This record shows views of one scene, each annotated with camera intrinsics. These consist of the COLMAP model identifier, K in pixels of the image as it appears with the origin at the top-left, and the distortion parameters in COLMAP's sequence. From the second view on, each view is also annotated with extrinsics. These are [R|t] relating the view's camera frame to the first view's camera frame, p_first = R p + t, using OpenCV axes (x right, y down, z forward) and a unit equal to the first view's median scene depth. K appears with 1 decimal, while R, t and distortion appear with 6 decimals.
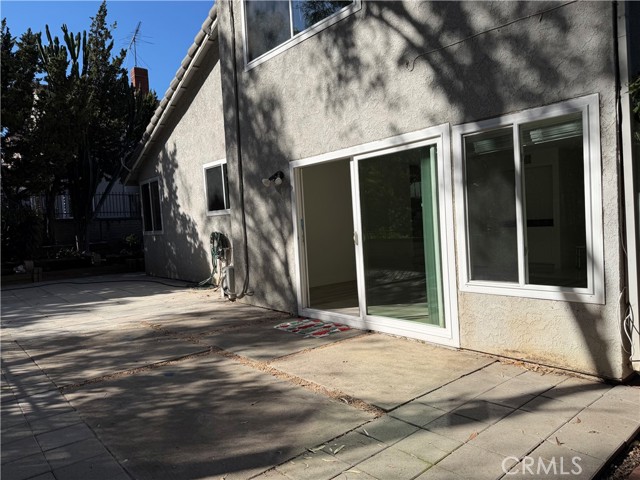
lens RADIAL K [[455.4, 0, 329.6], [0, 455.4, 250.2], [0, 0, 1]] dist [0.035569, -0.052183]
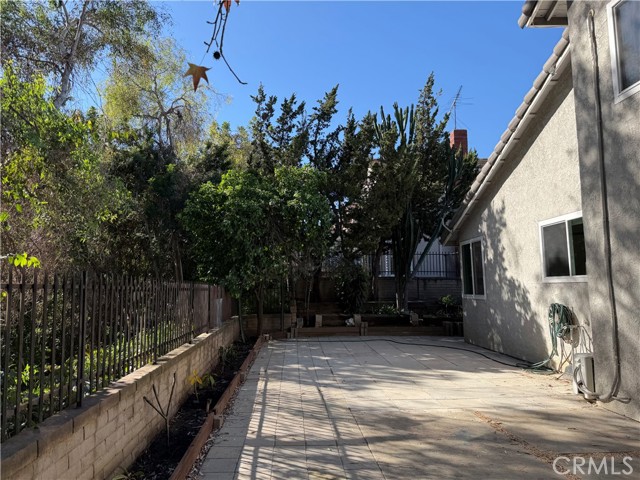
lens RADIAL K [[455.4, 0, 303.7], [0, 455.4, 237.1], [0, 0, 1]] dist [0.035569, -0.052183]
pose [[0.771122, -0.023496, -0.636254, -0.101615], [-0.071437, 0.989816, -0.123133, -0.031879], [0.632667, 0.140403, 0.761590, 0.107536]]
